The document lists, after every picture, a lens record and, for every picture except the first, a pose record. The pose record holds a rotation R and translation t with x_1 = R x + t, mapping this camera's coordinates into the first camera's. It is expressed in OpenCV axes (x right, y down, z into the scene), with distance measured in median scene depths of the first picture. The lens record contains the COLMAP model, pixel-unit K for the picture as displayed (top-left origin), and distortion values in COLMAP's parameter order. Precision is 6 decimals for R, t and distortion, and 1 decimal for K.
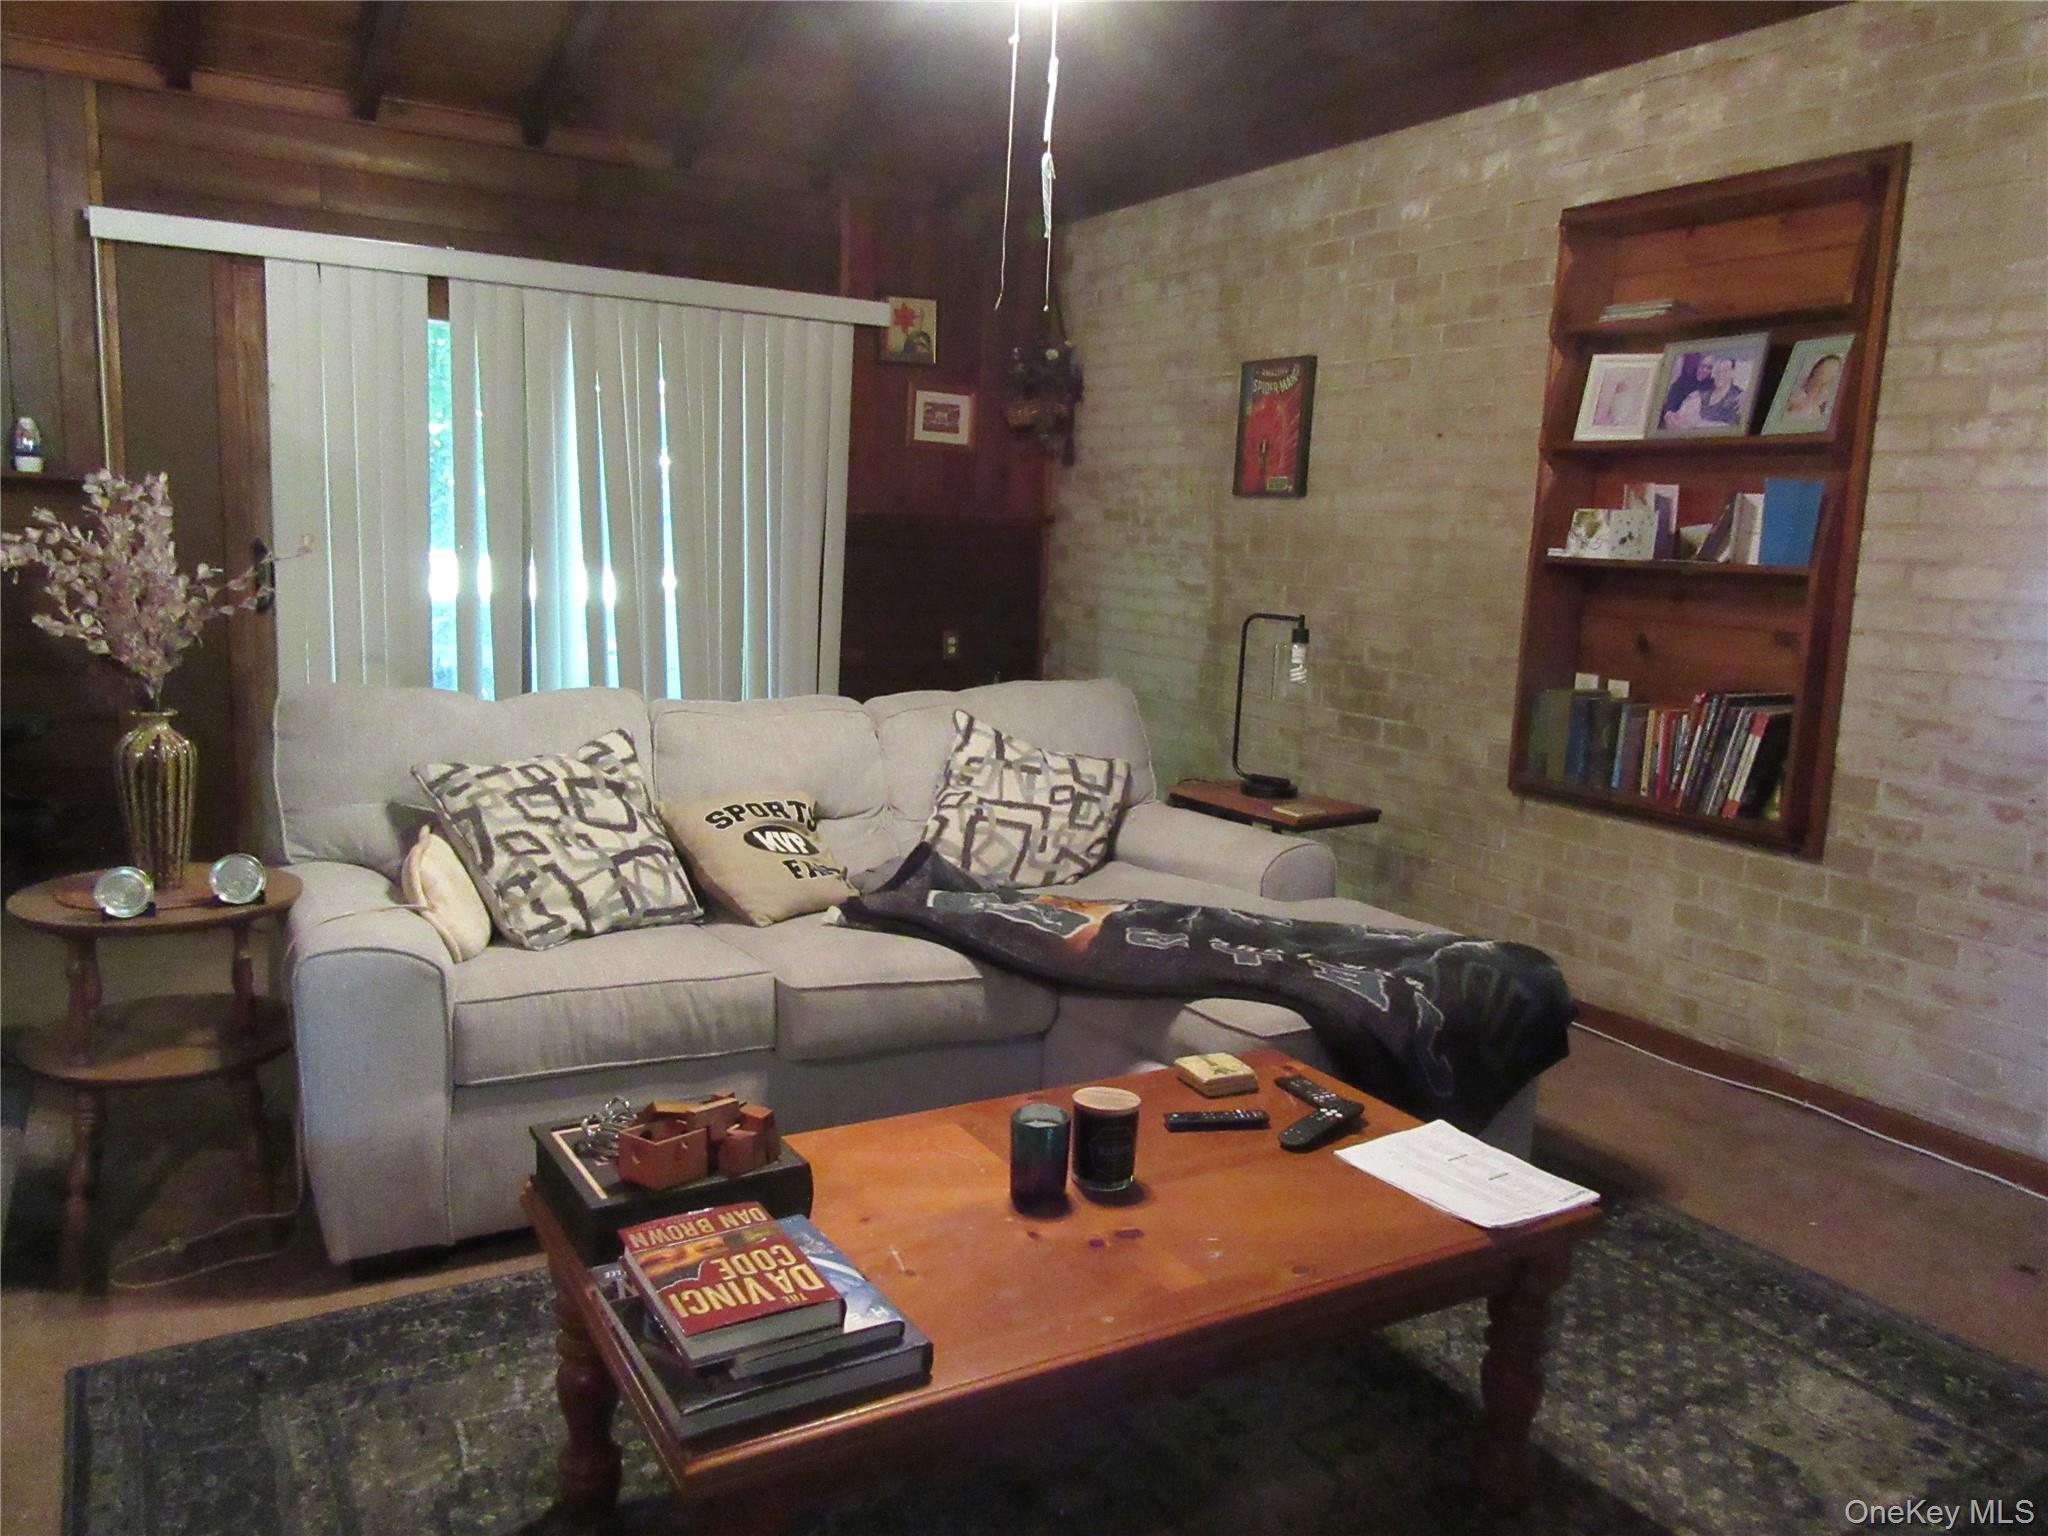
lens RADIAL K [[1514.2, 0, 1033.5], [0, 1514.2, 773.5], [0, 0, 1]] dist [-0.010035, 0.010162]
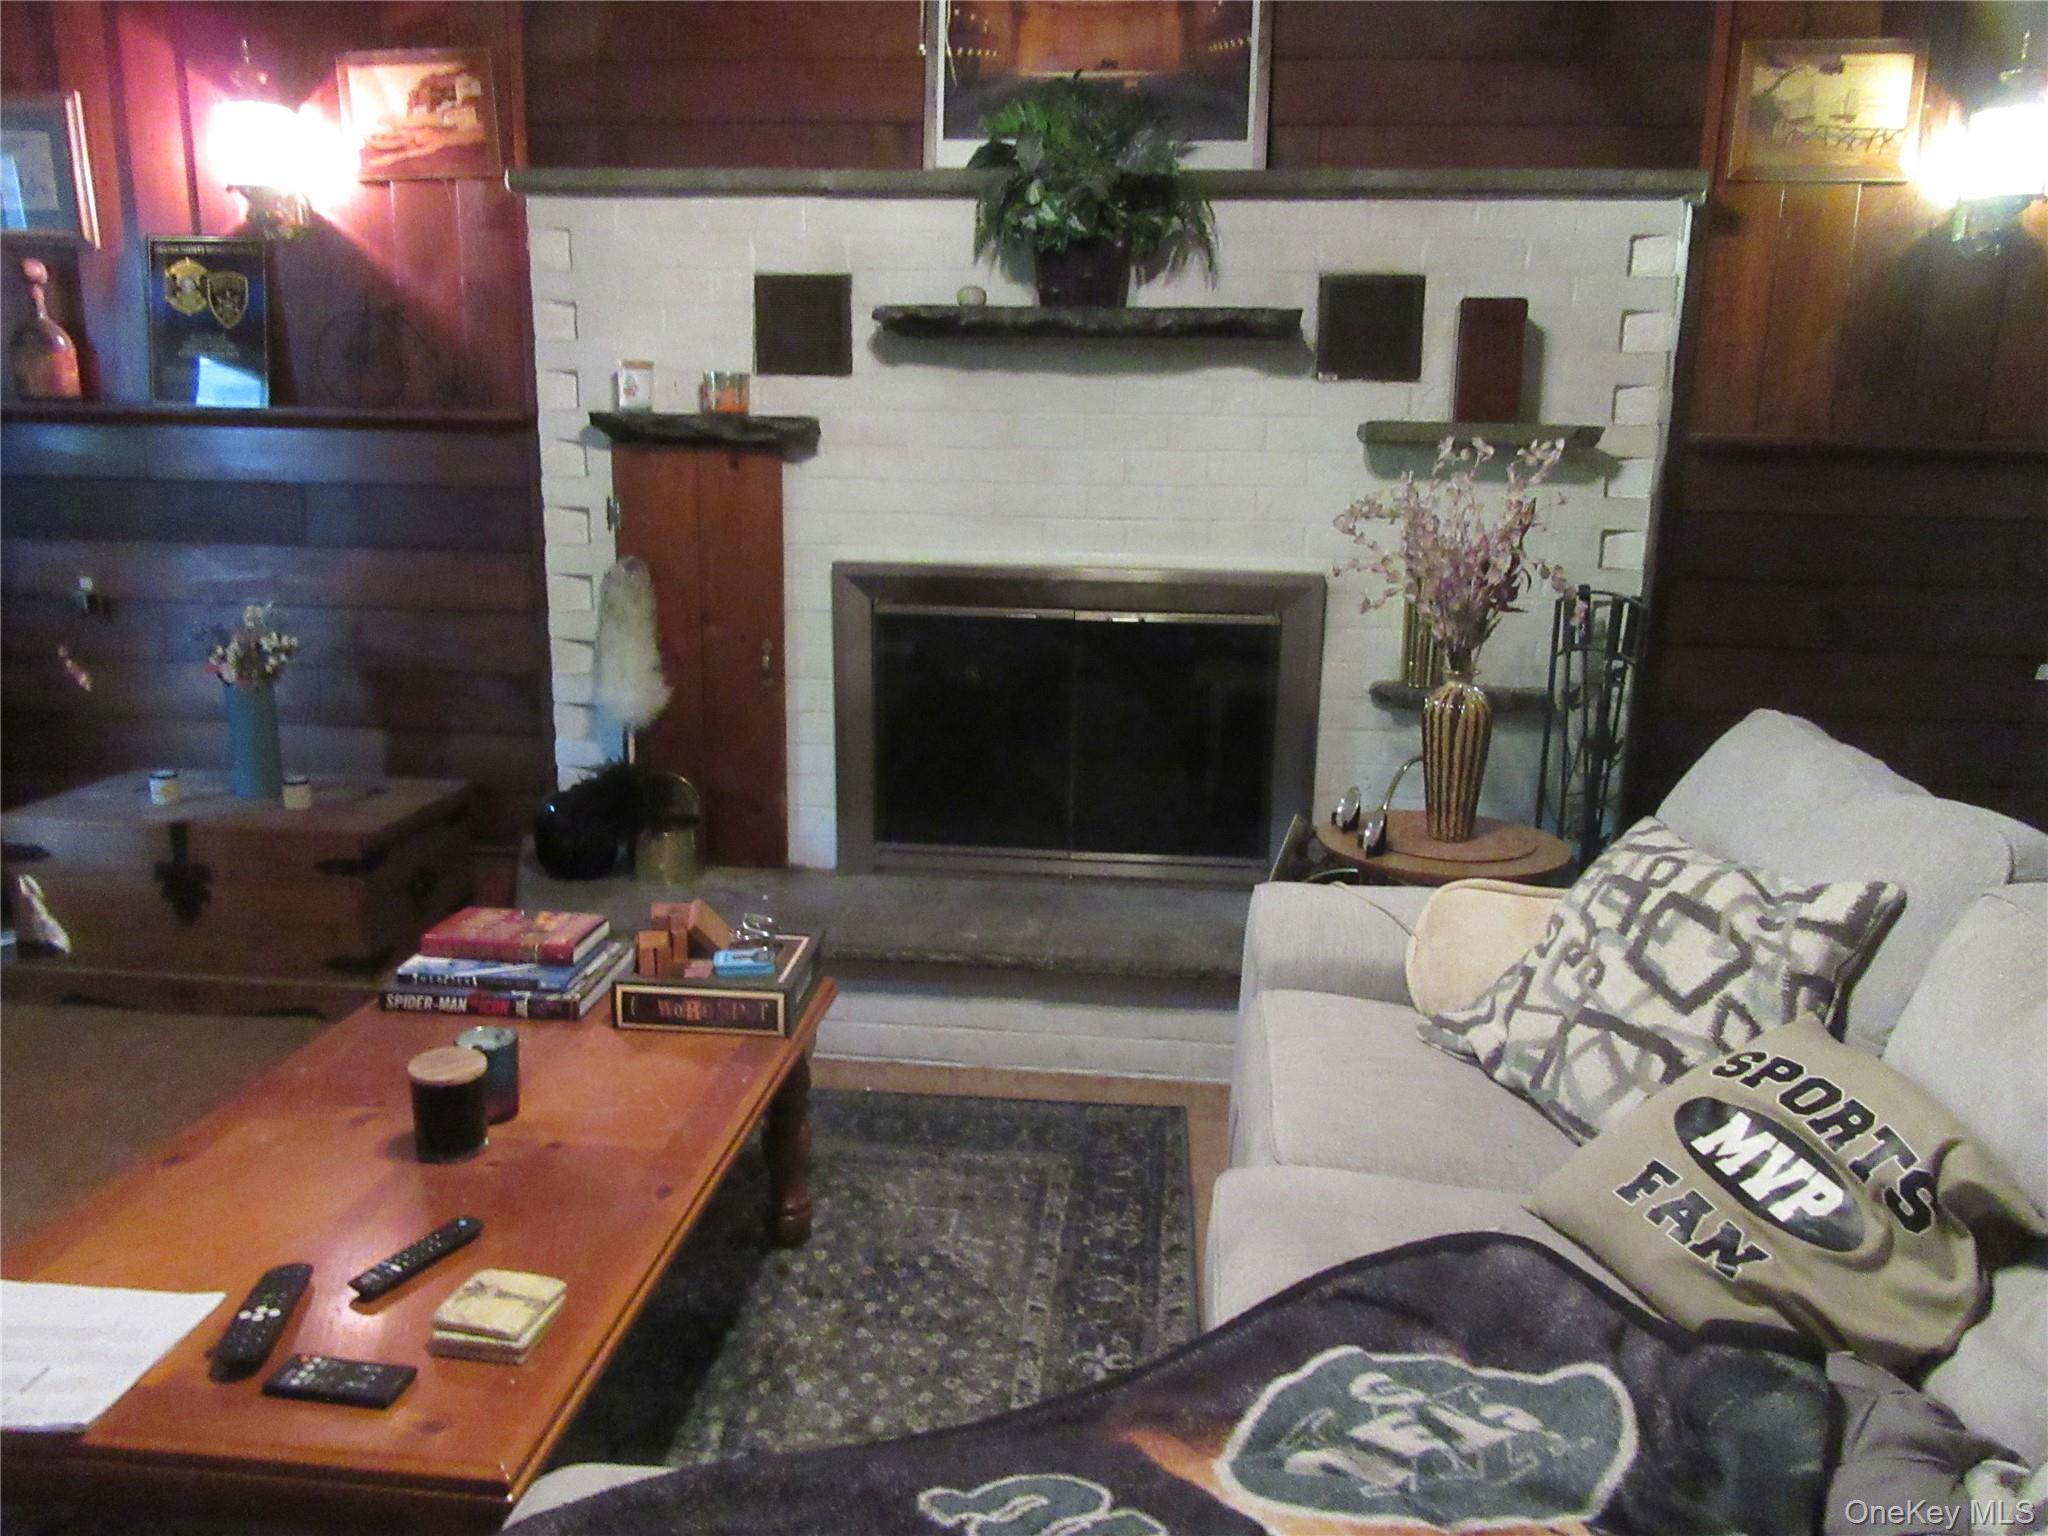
lens RADIAL K [[1514.2, 0, 1031.7], [0, 1514.2, 763.1], [0, 0, 1]] dist [-0.010035, 0.010162]
pose [[-0.584485, 0.120701, -0.802377, 0.353298], [-0.175633, 0.946610, 0.270337, -0.171582], [0.792168, 0.298932, -0.532080, 1.091104]]
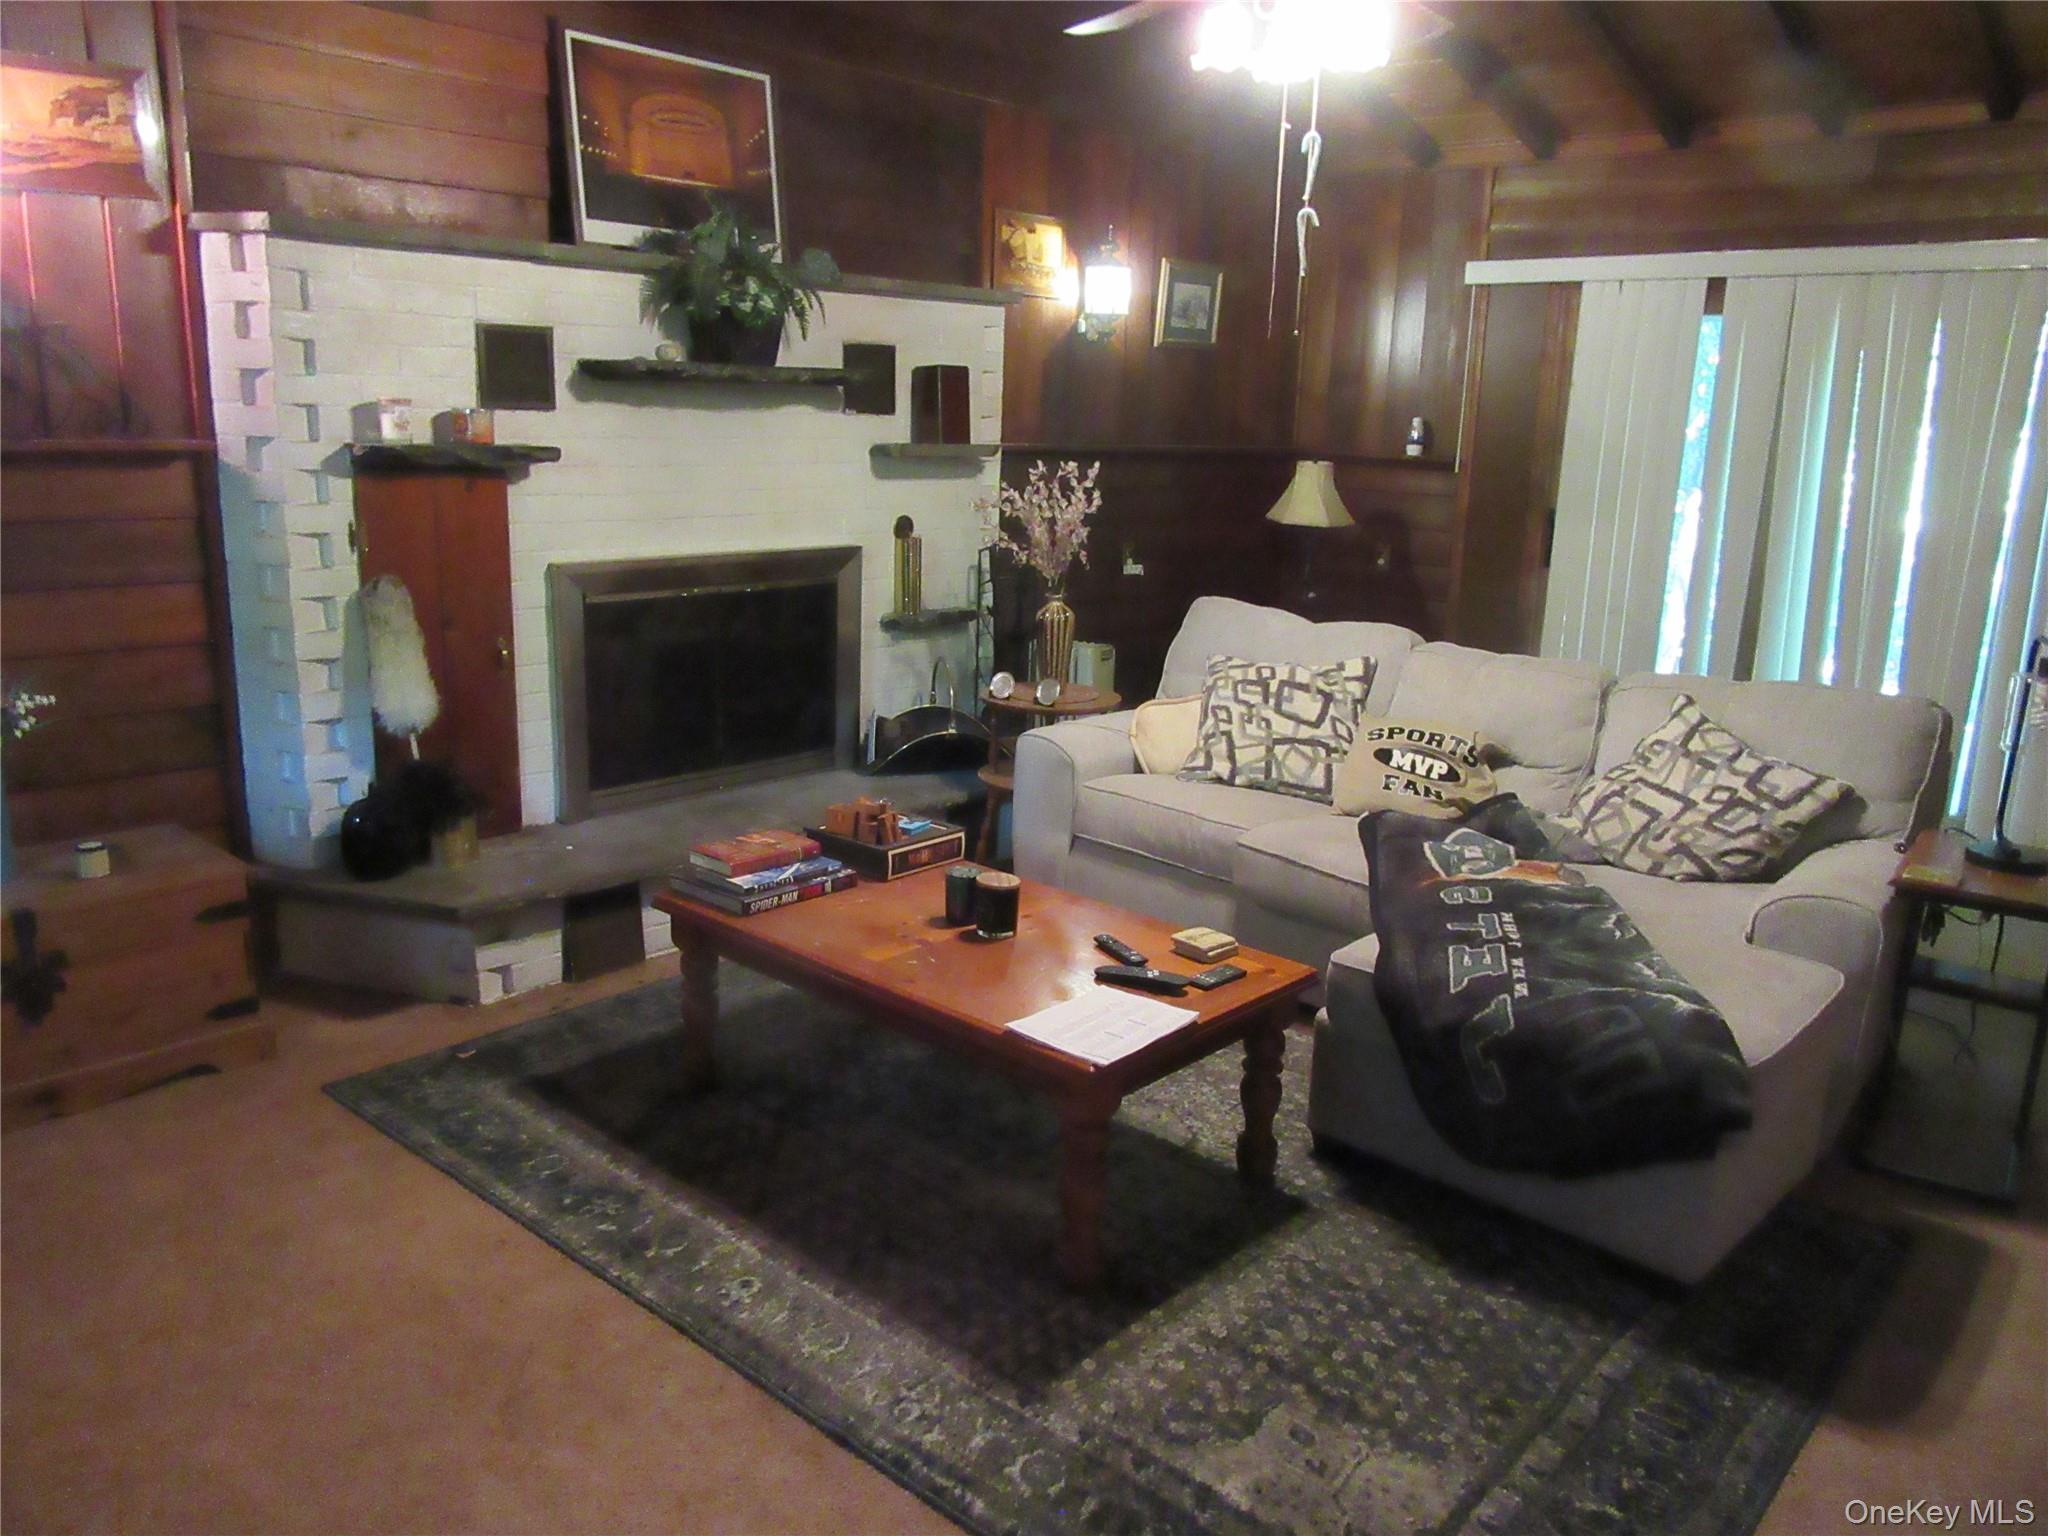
lens RADIAL K [[1514.2, 0, 1020.4], [0, 1514.2, 763.3], [0, 0, 1]] dist [-0.010035, 0.010162]
pose [[0.294828, 0.187382, -0.936998, 0.929504], [-0.173911, 0.974729, 0.140207, -0.074427], [0.939591, 0.121618, 0.319965, 0.328986]]
